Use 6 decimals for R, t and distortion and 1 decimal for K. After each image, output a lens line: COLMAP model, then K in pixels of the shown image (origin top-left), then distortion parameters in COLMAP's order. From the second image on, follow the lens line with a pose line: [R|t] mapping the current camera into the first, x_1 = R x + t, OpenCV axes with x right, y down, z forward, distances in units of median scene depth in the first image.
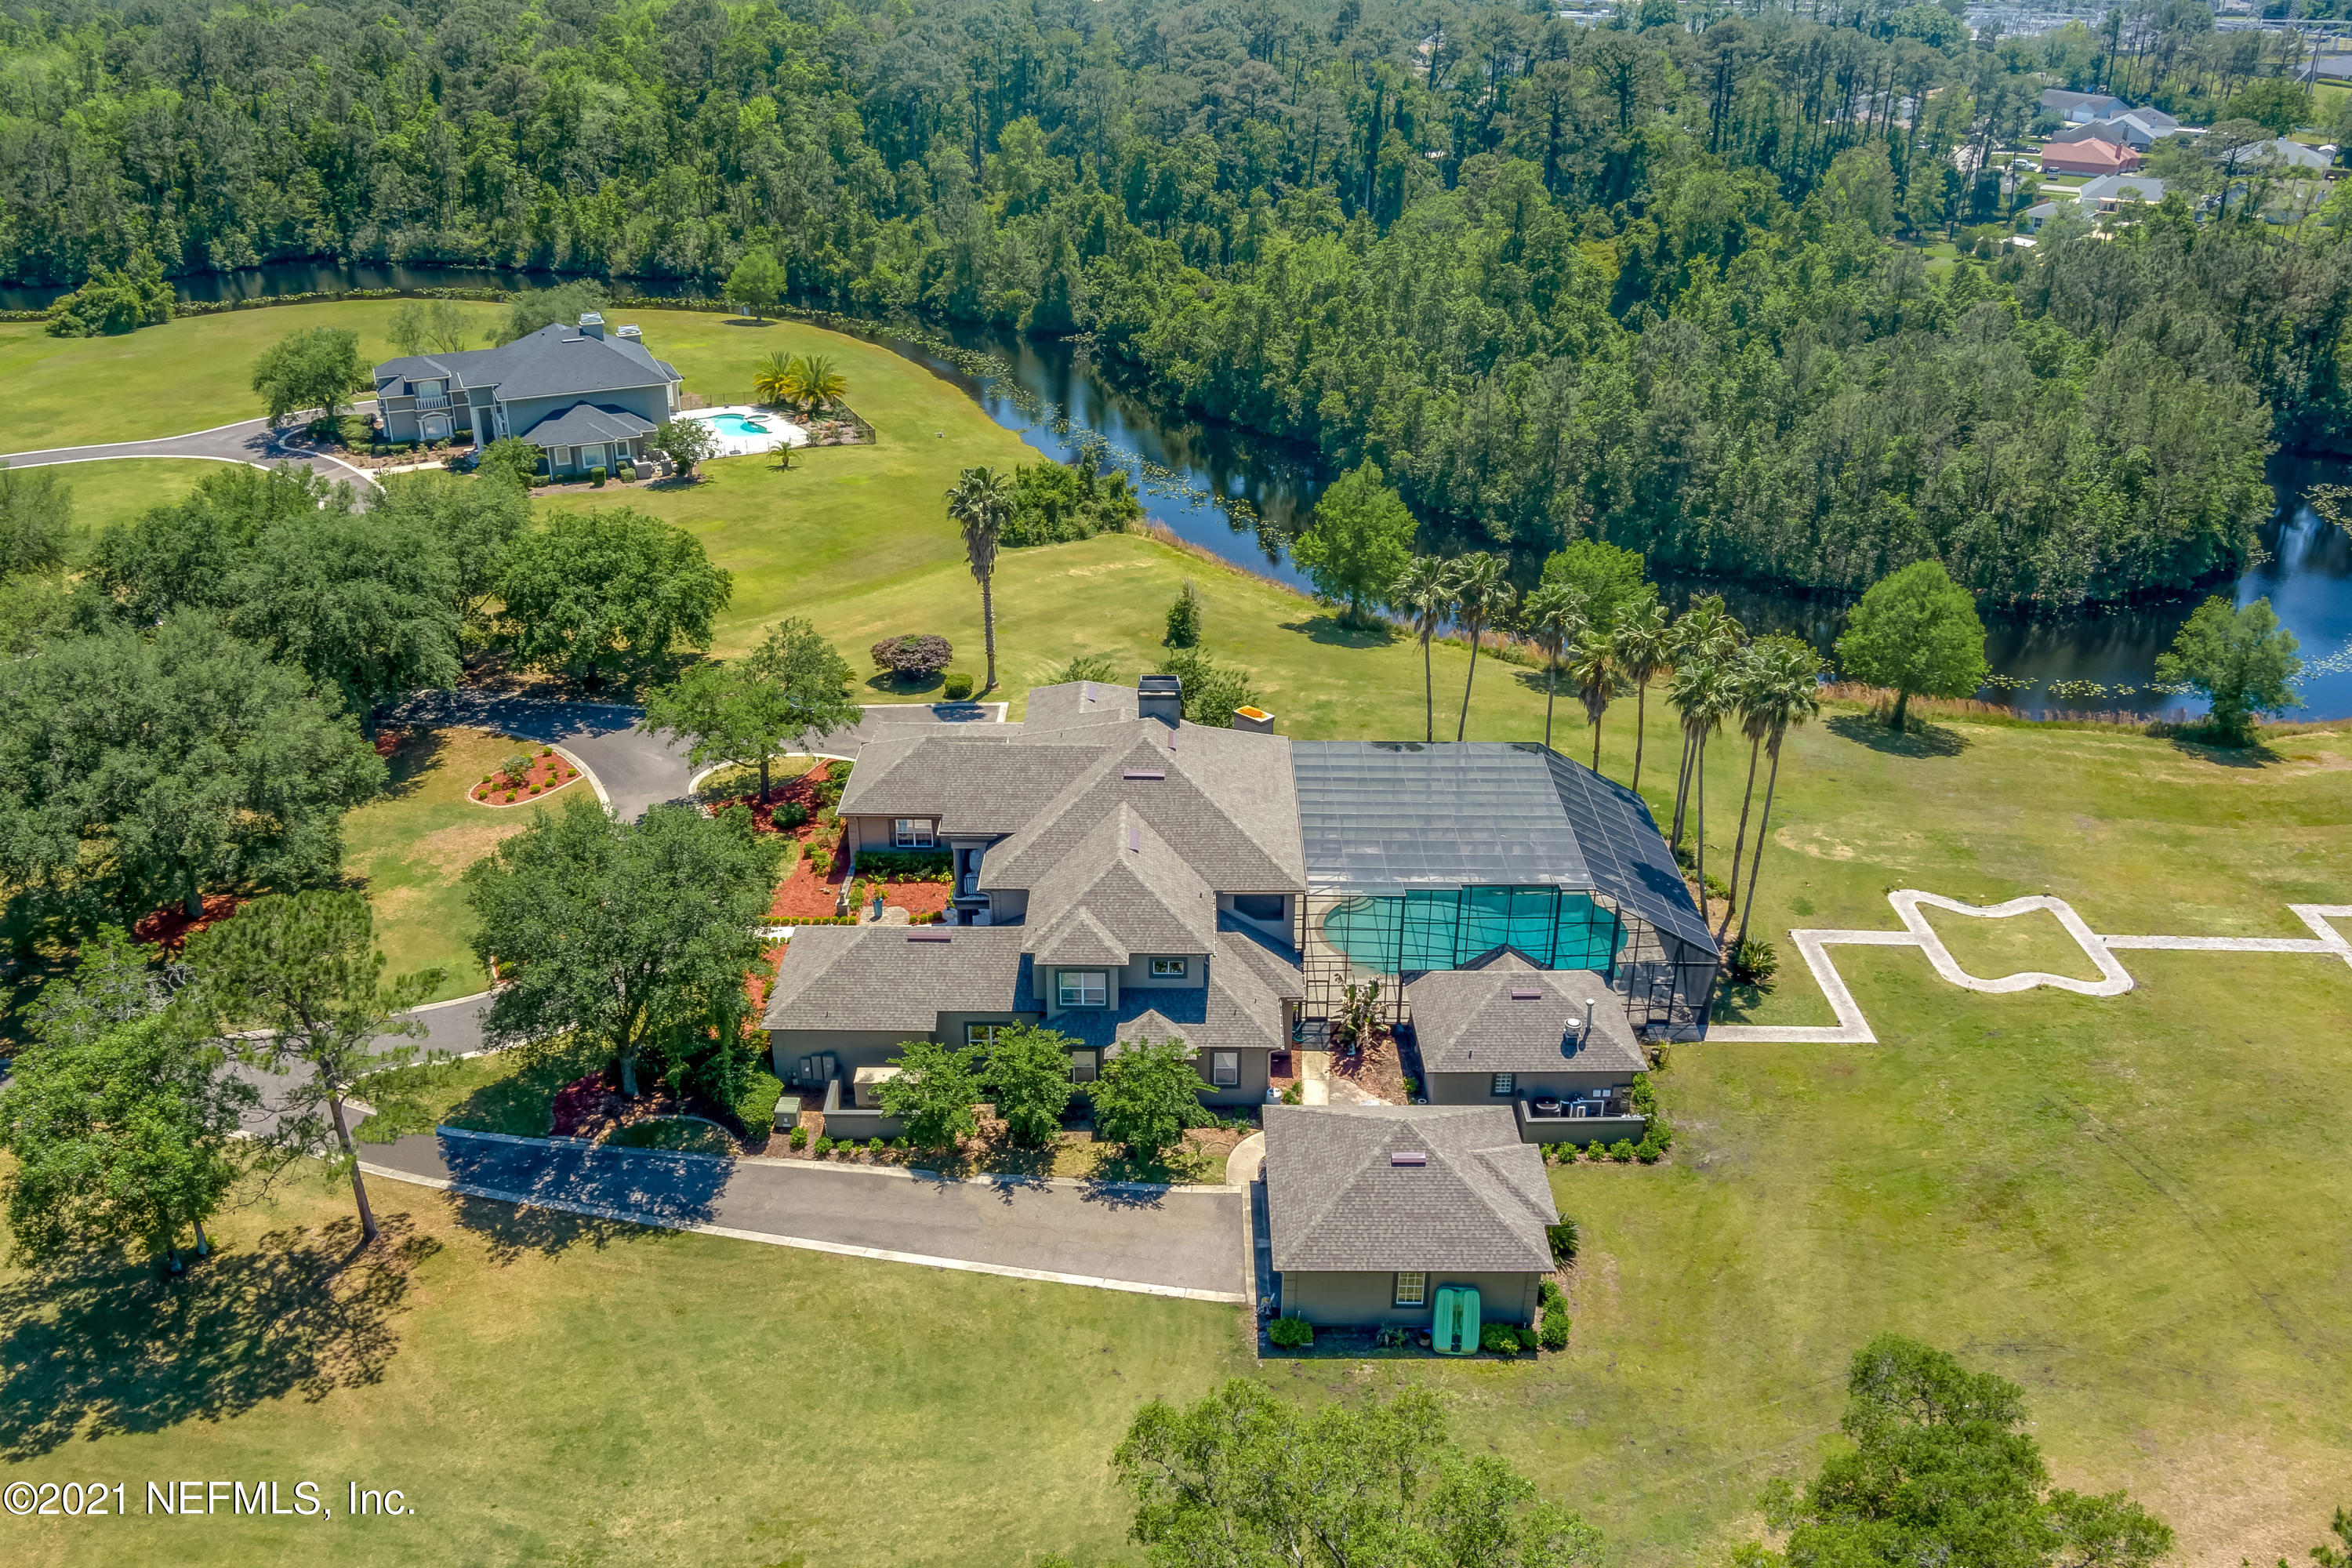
lens RADIAL K [[1881.9, 0, 1185.8], [0, 1881.9, 781.0], [0, 0, 1]] dist [-0.055306, 0.006754]
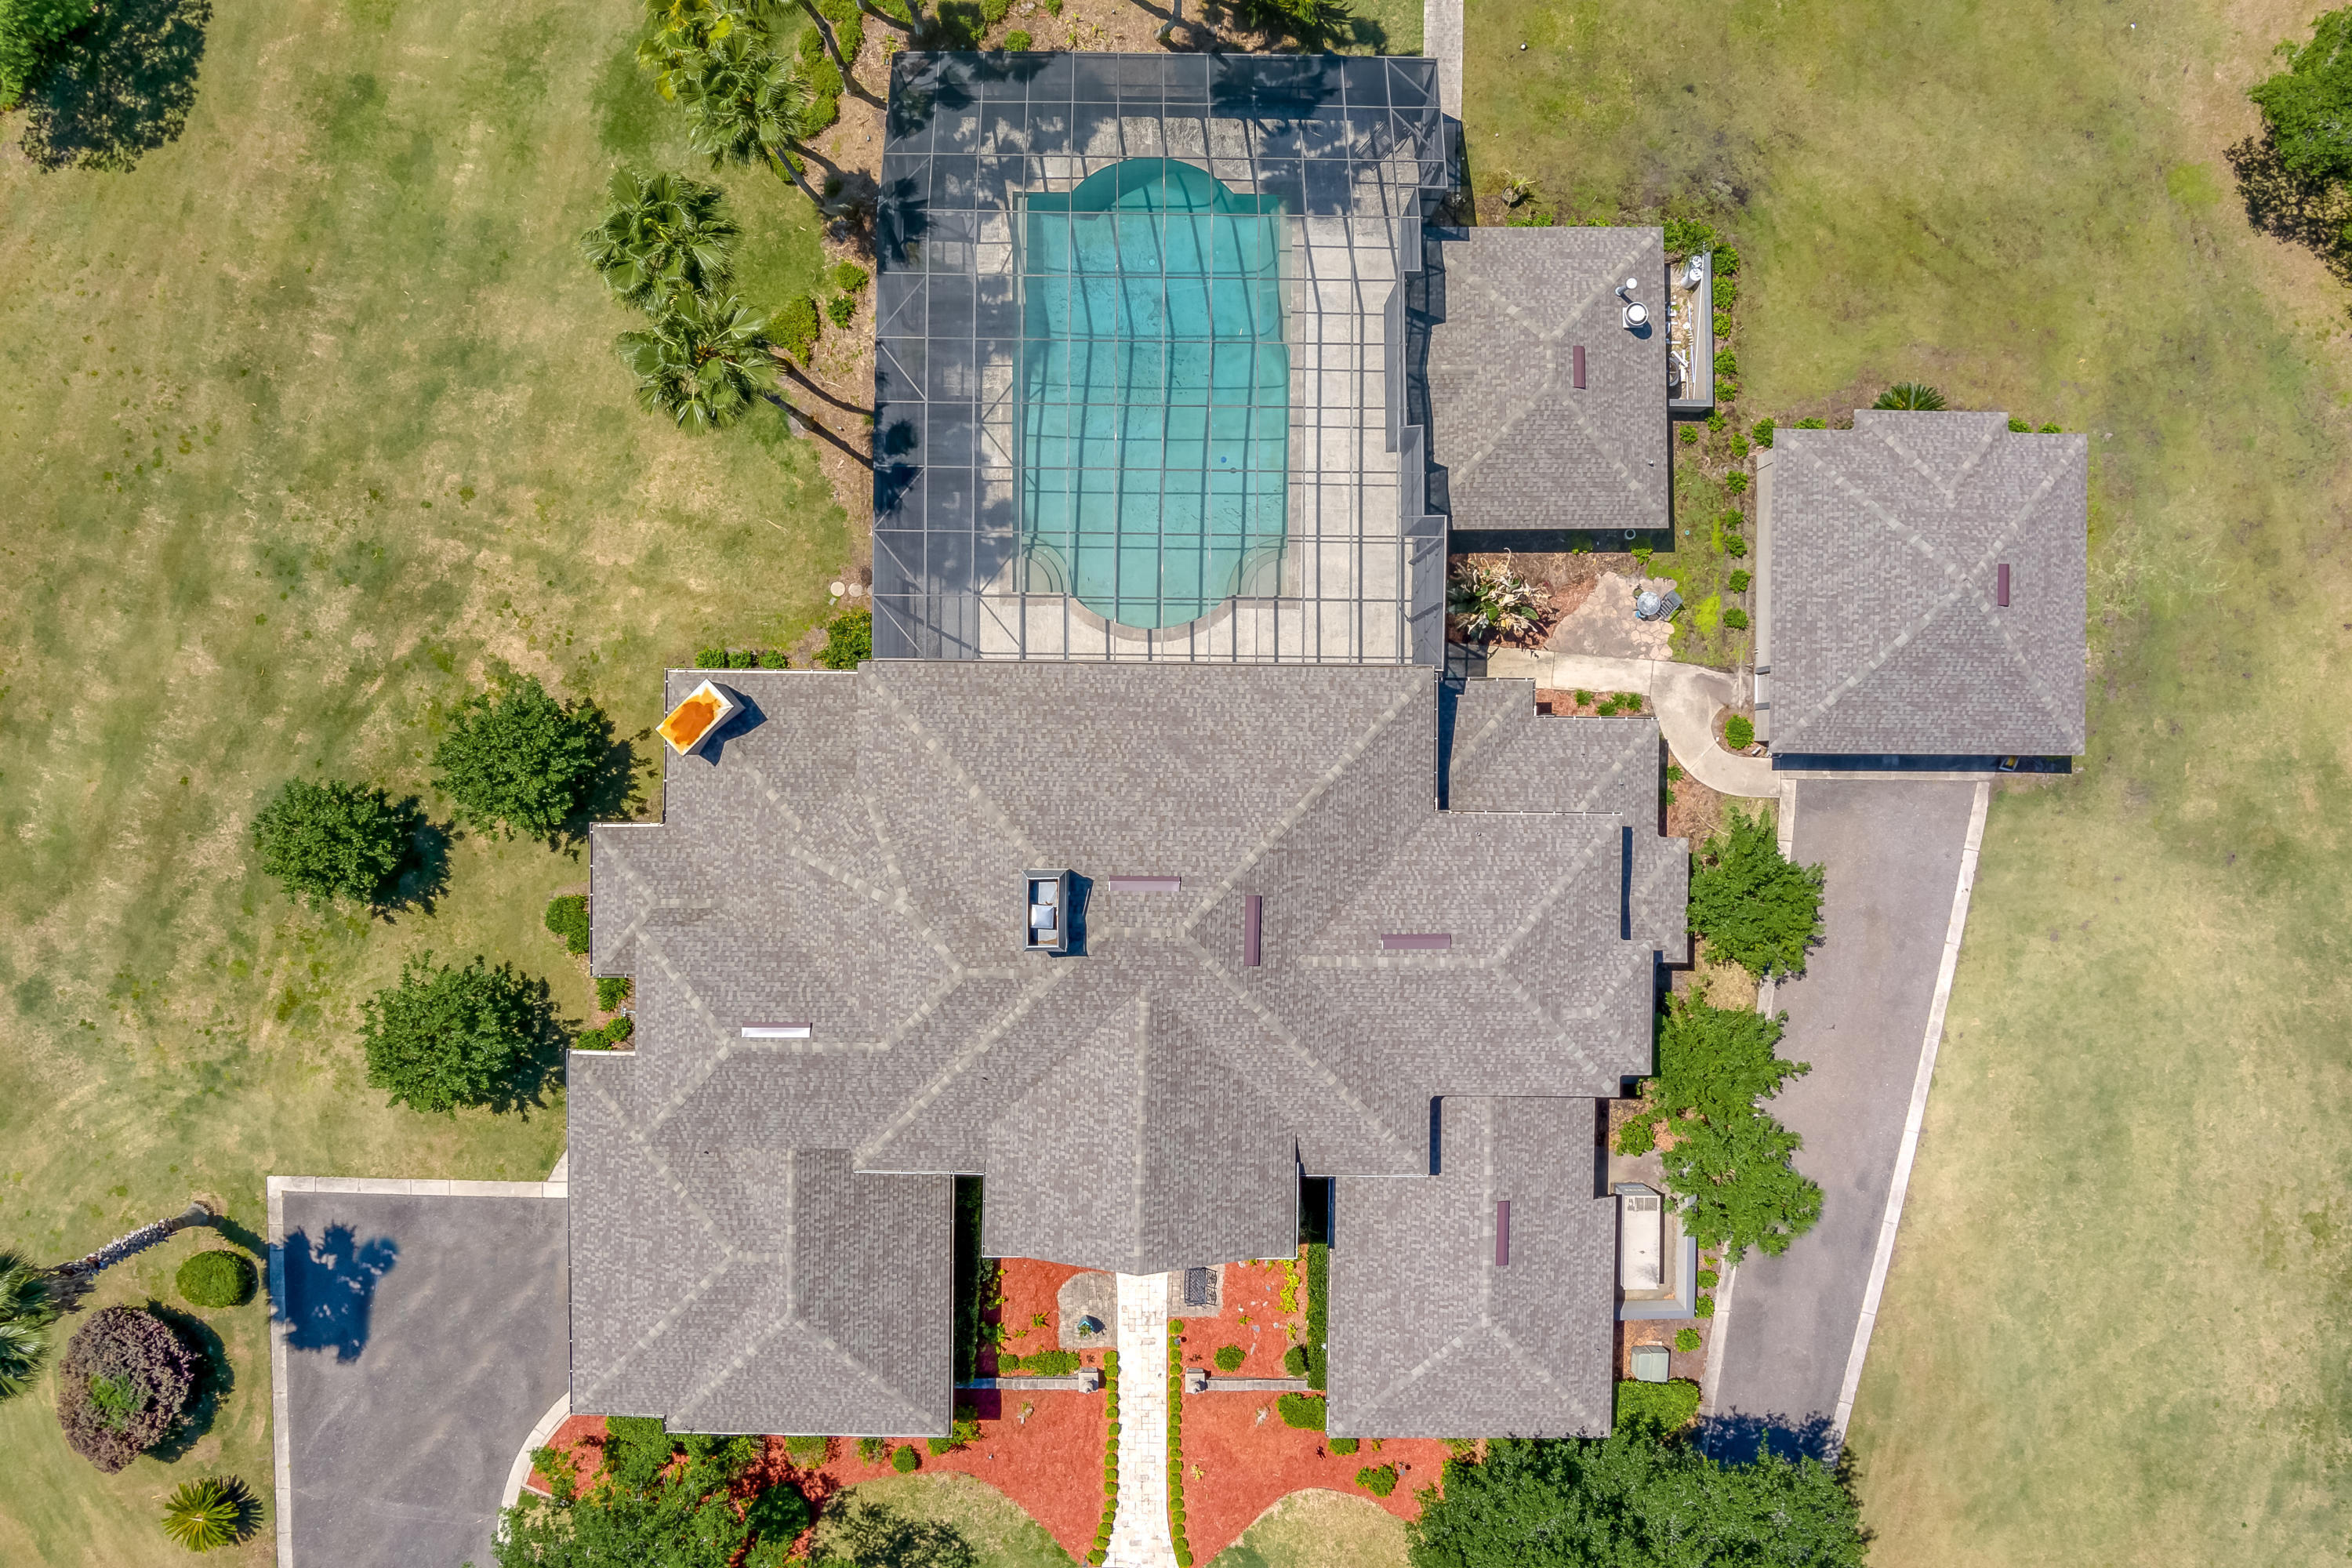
lens RADIAL K [[1881.9, 0, 1177.2], [0, 1881.9, 773.8], [0, 0, 1]] dist [-0.055306, 0.006754]
pose [[0.006667, -0.999781, -0.019860, 0.045767], [0.434907, -0.014984, 0.900351, -0.607622], [-0.900451, -0.014640, 0.434712, 0.863208]]
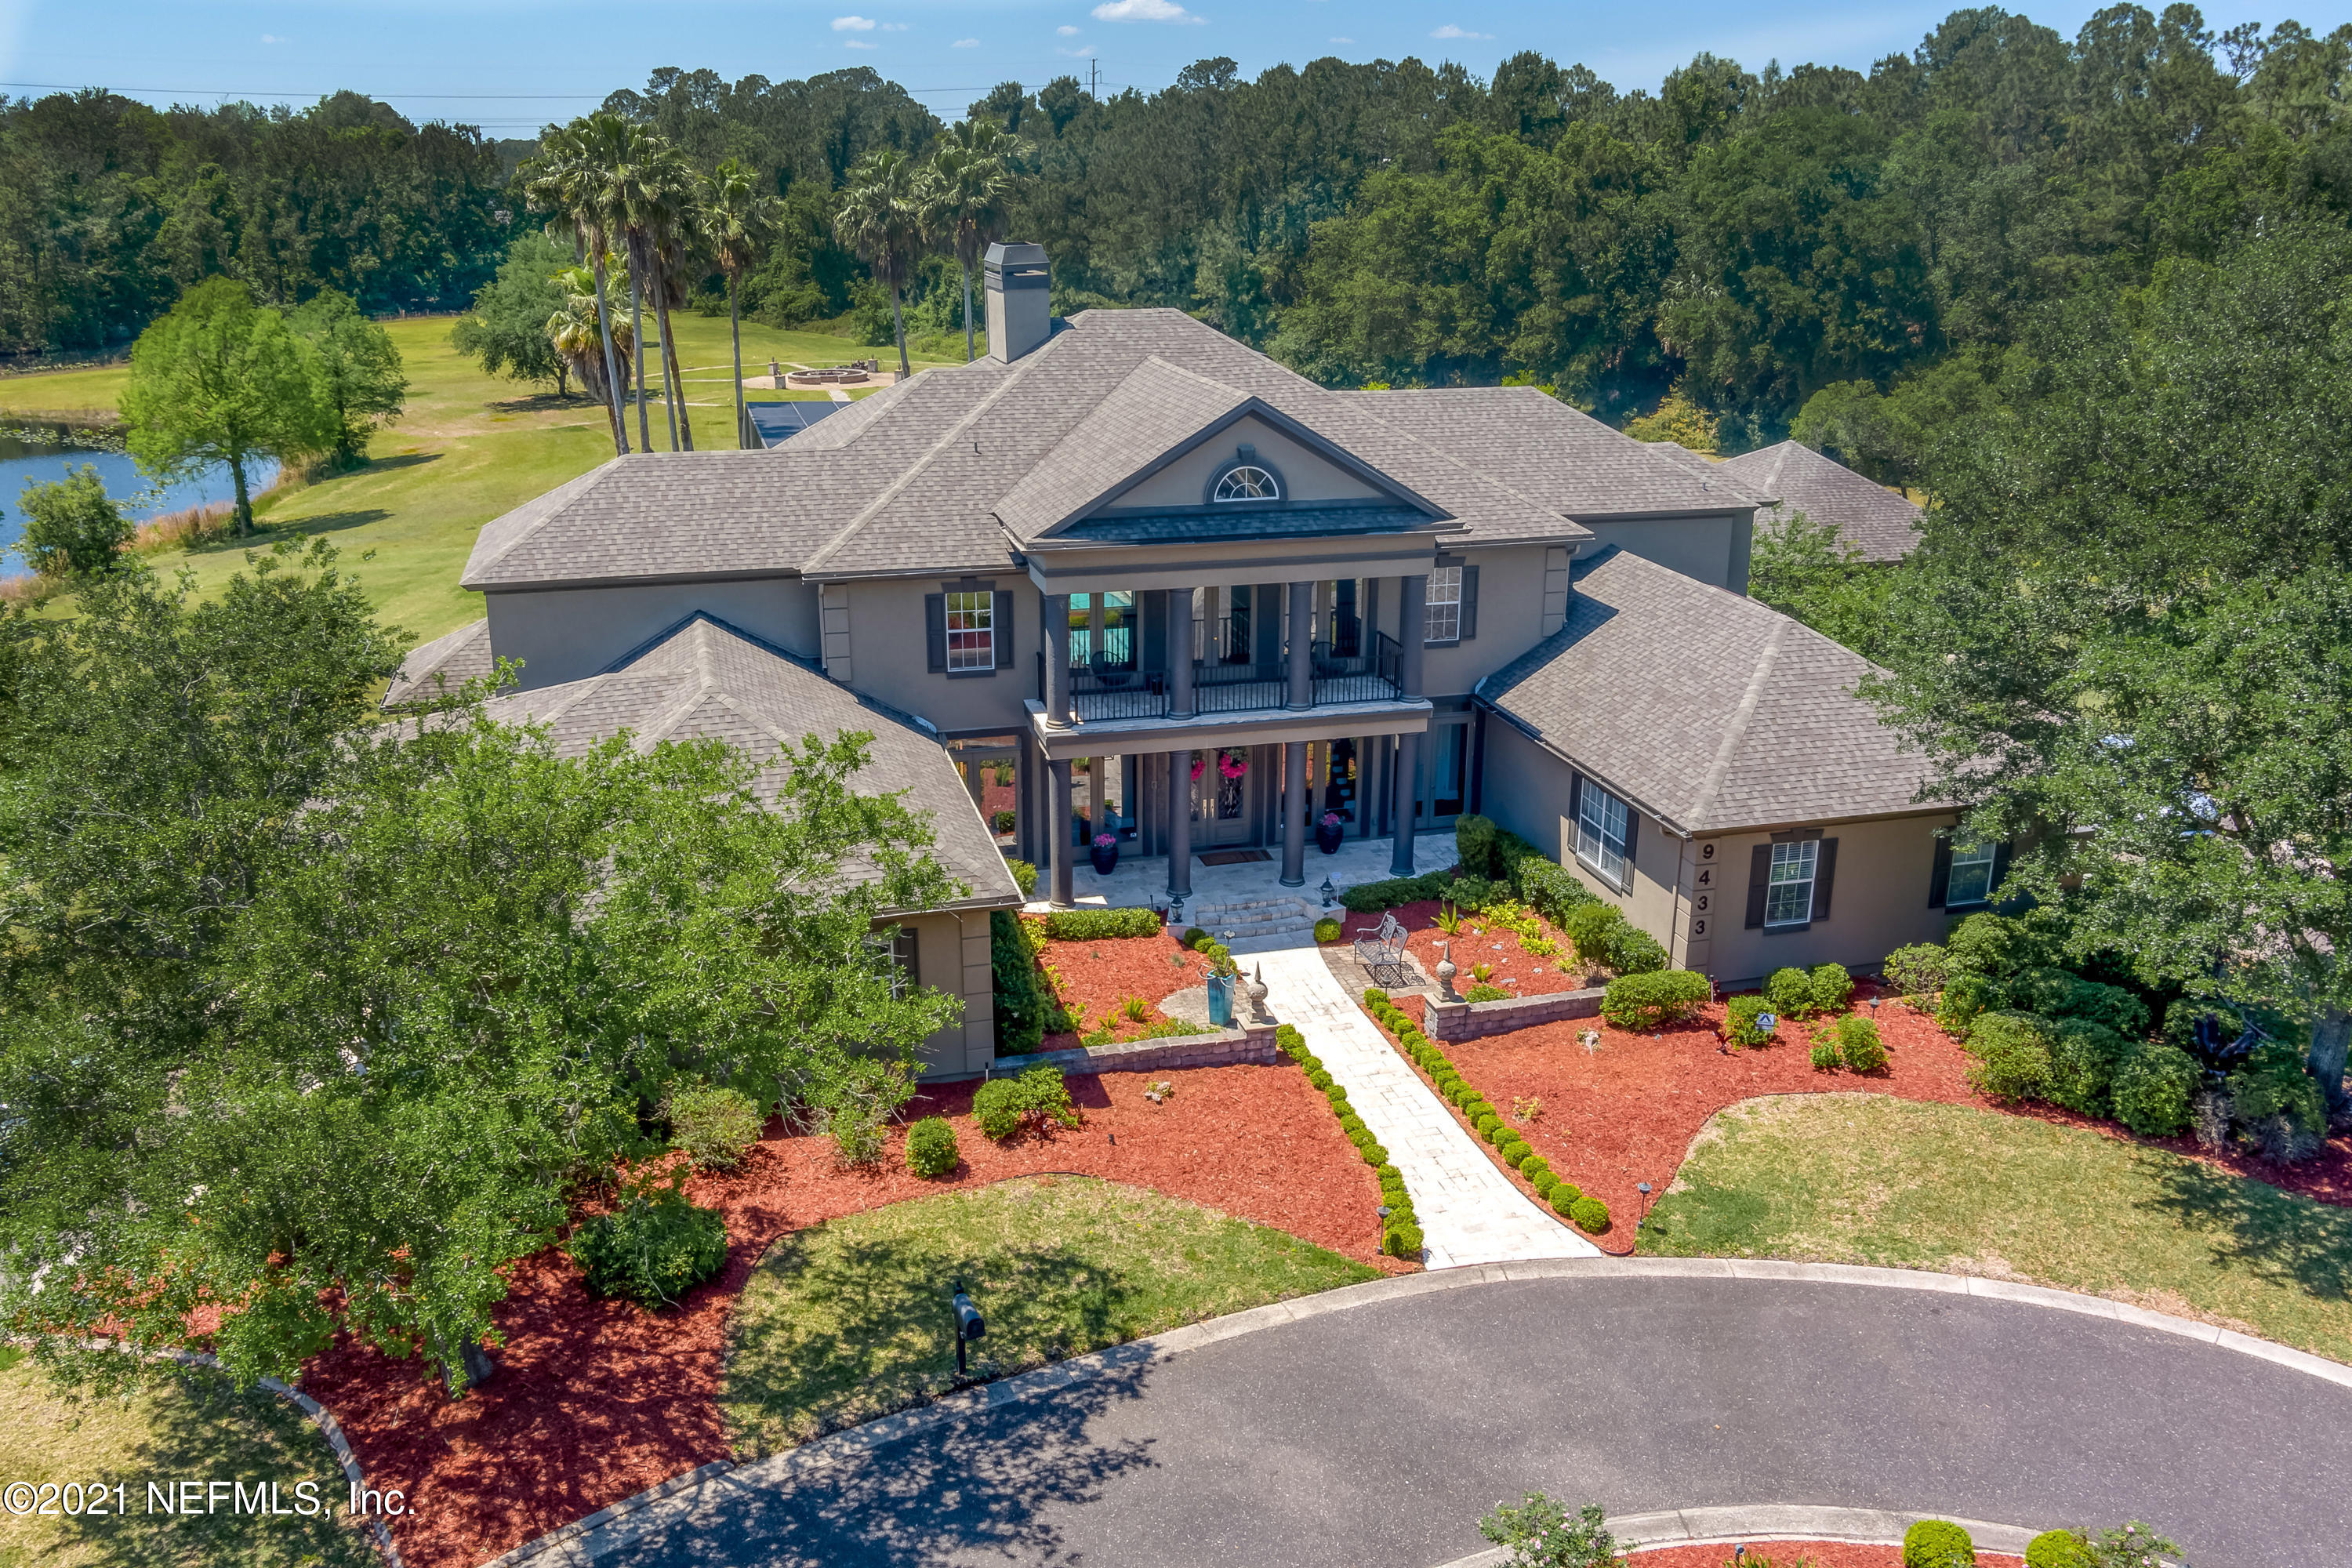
lens RADIAL K [[1881.9, 0, 1169.0], [0, 1881.9, 784.5], [0, 0, 1]] dist [-0.055306, 0.006754]
pose [[-0.263400, -0.319345, 0.910296, -0.581671], [0.418432, 0.812411, 0.406082, -0.138293], [-0.869215, 0.487859, -0.080365, 1.259802]]
